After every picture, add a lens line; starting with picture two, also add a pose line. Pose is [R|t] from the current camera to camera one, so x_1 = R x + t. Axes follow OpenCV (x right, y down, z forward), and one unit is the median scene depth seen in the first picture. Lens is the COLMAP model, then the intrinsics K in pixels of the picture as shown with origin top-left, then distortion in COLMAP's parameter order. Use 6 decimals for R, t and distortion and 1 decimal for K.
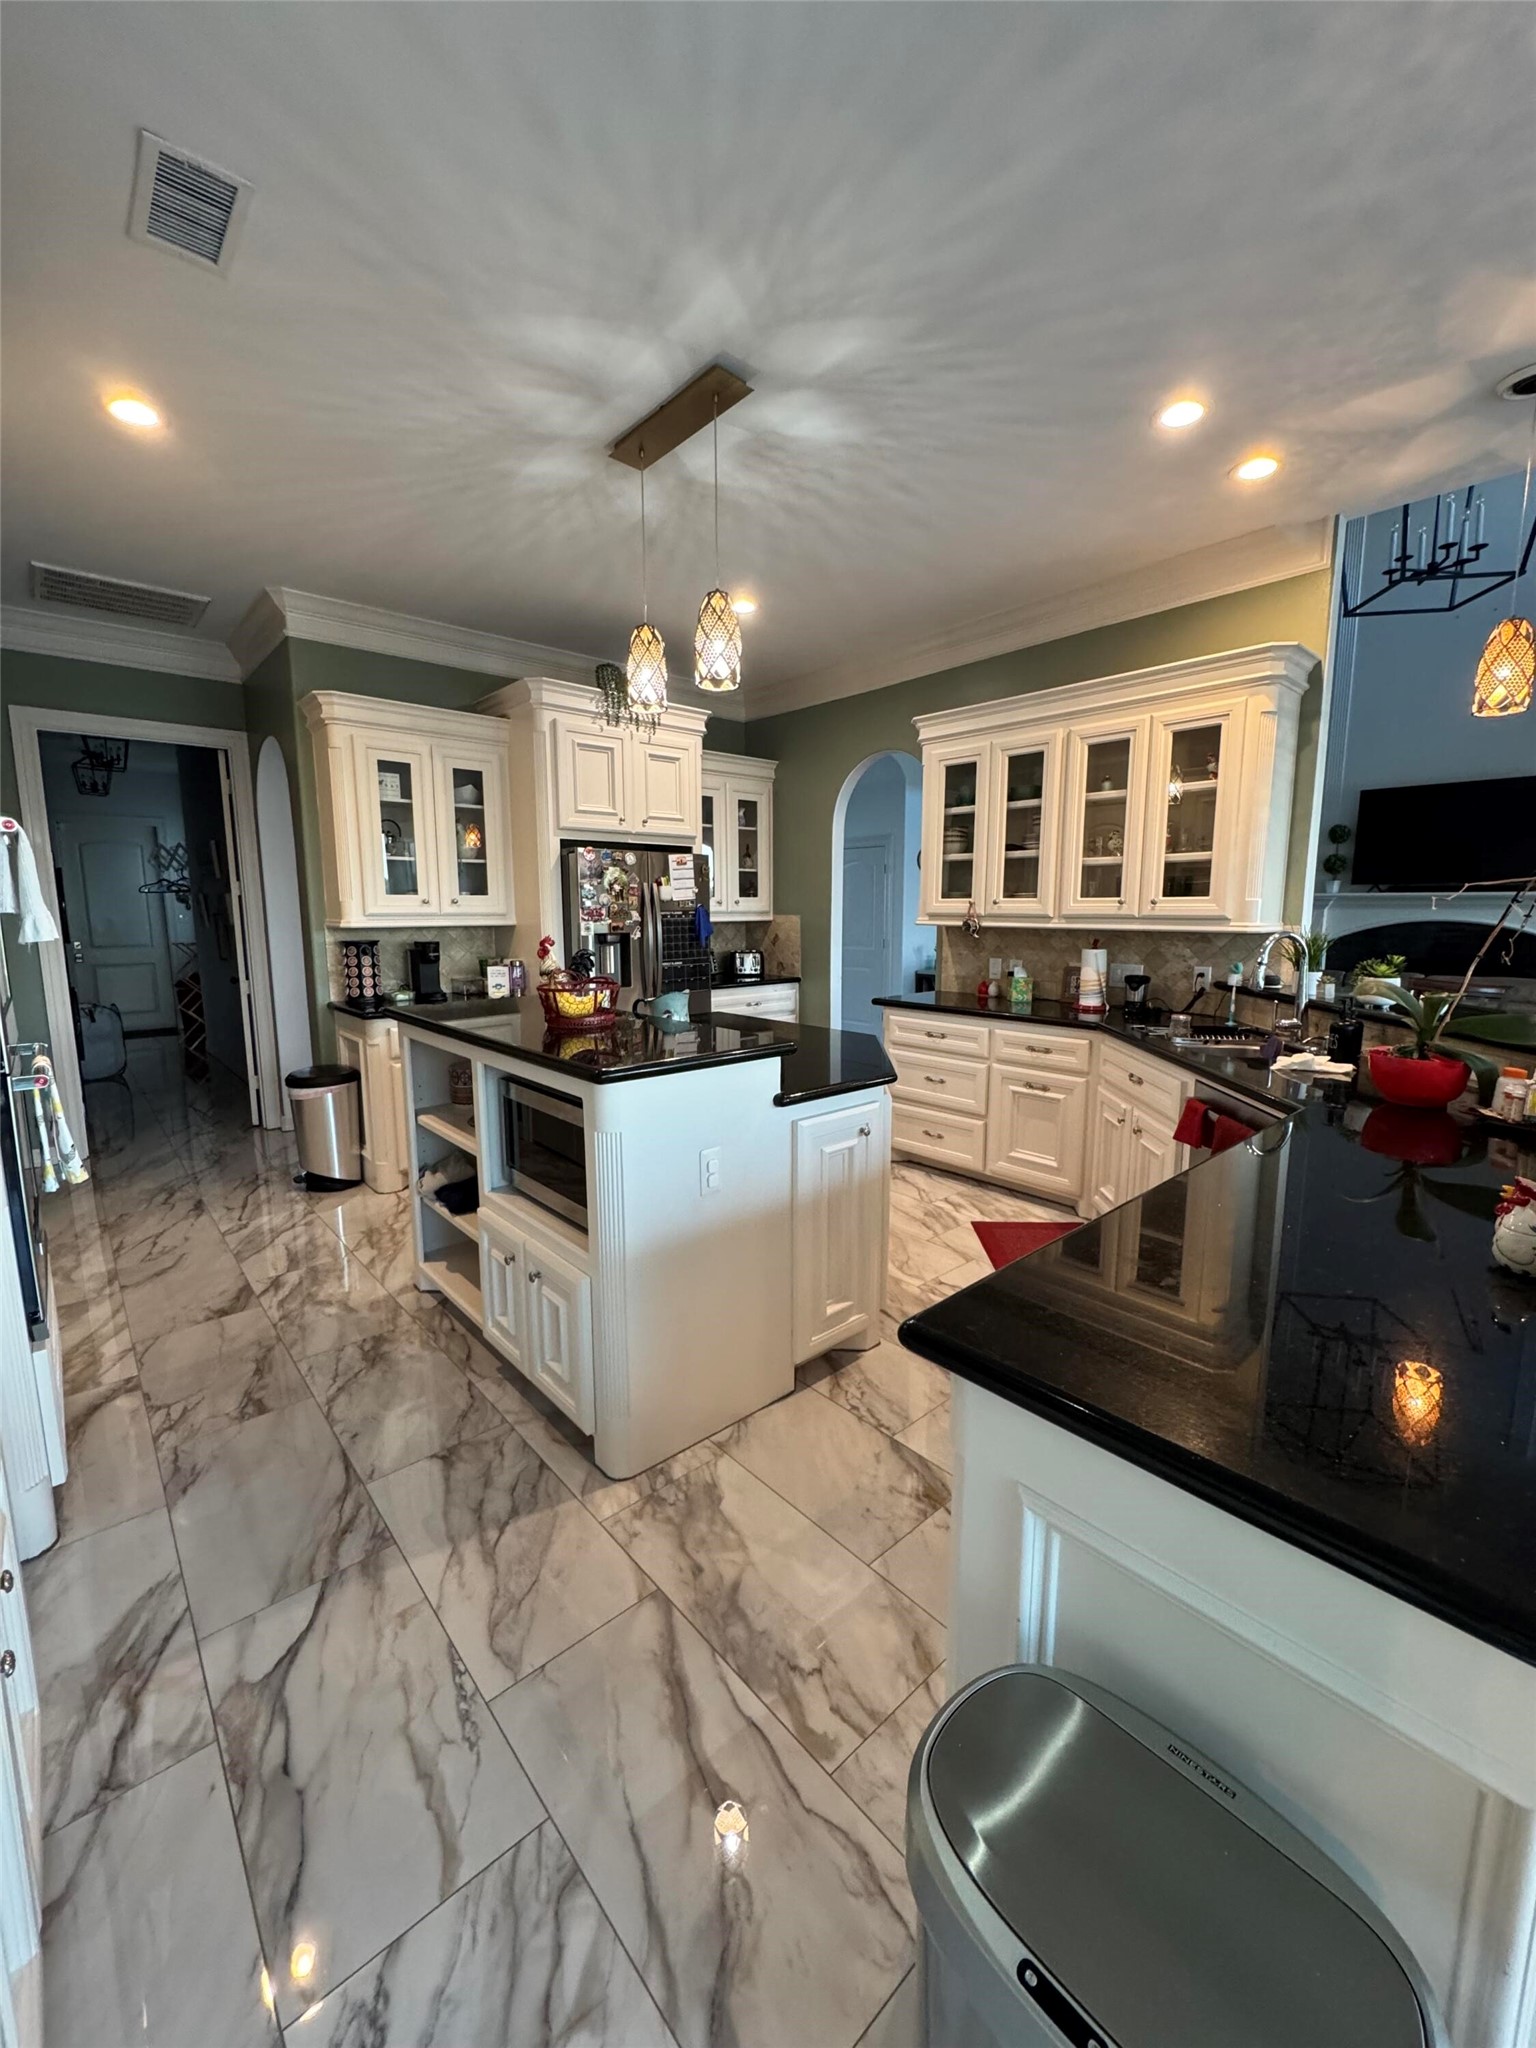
lens RADIAL K [[817.4, 0, 768.0], [0, 817.4, 1024.0], [0, 0, 1]] dist [-0.004113, 0.000887]
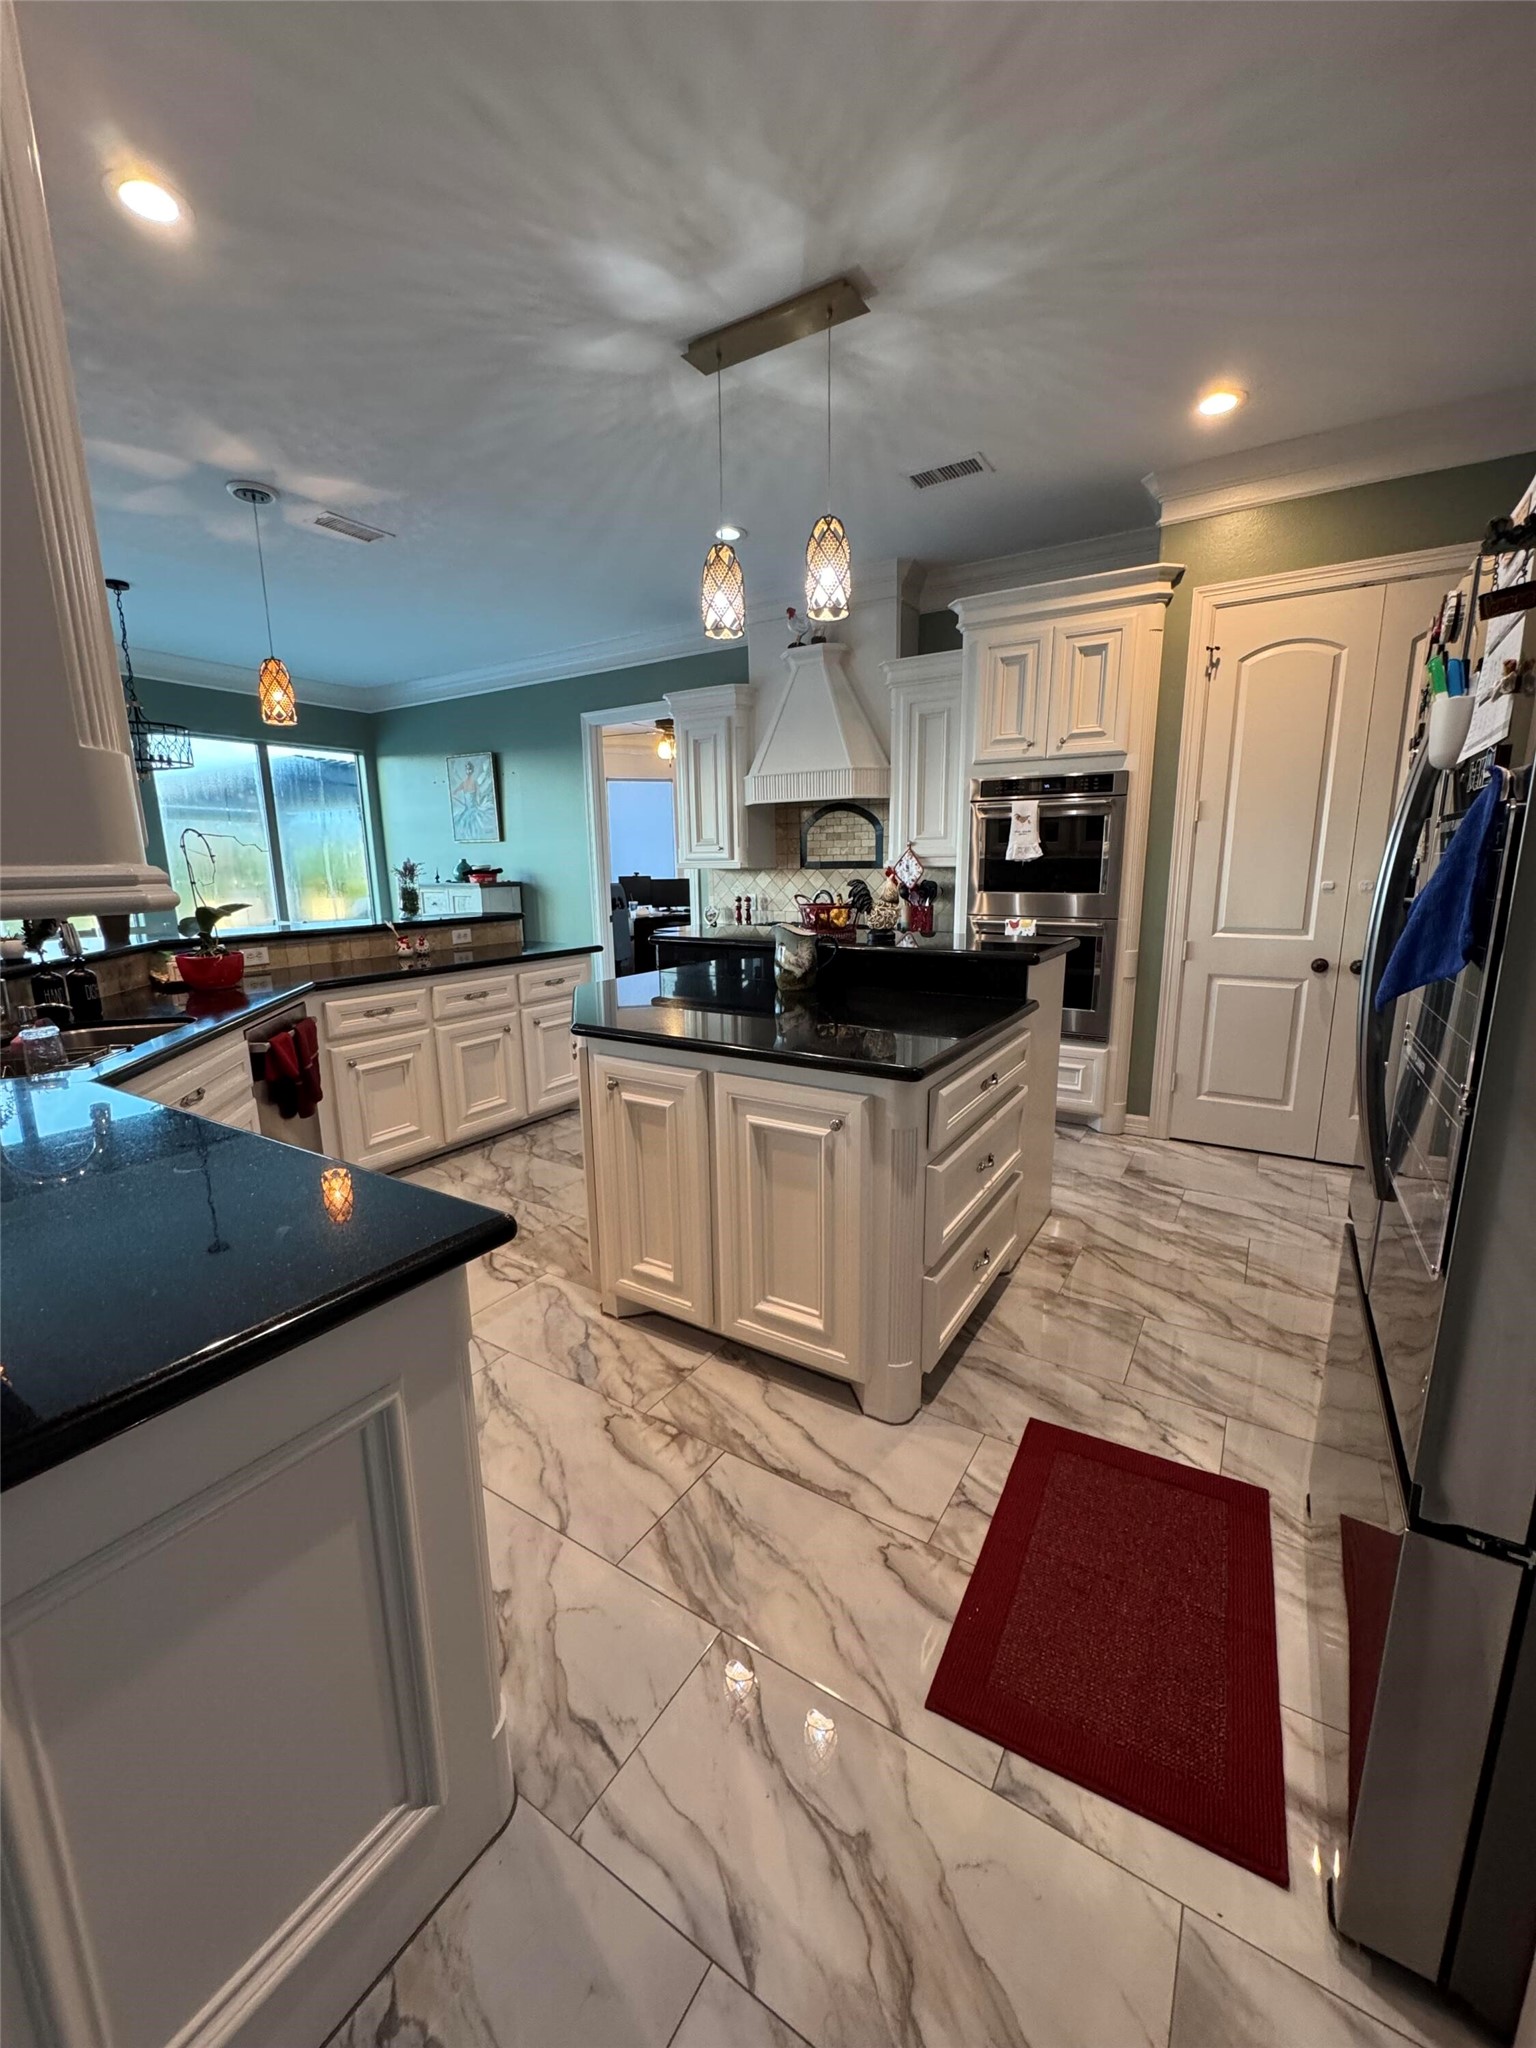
lens RADIAL K [[817.4, 0, 768.0], [0, 817.4, 1024.0], [0, 0, 1]] dist [-0.004113, 0.000887]
pose [[-0.960654, 0.068196, -0.269247, 0.194223], [-0.025554, 0.943577, 0.330166, -0.265810], [0.276571, 0.324056, -0.904708, 2.008765]]
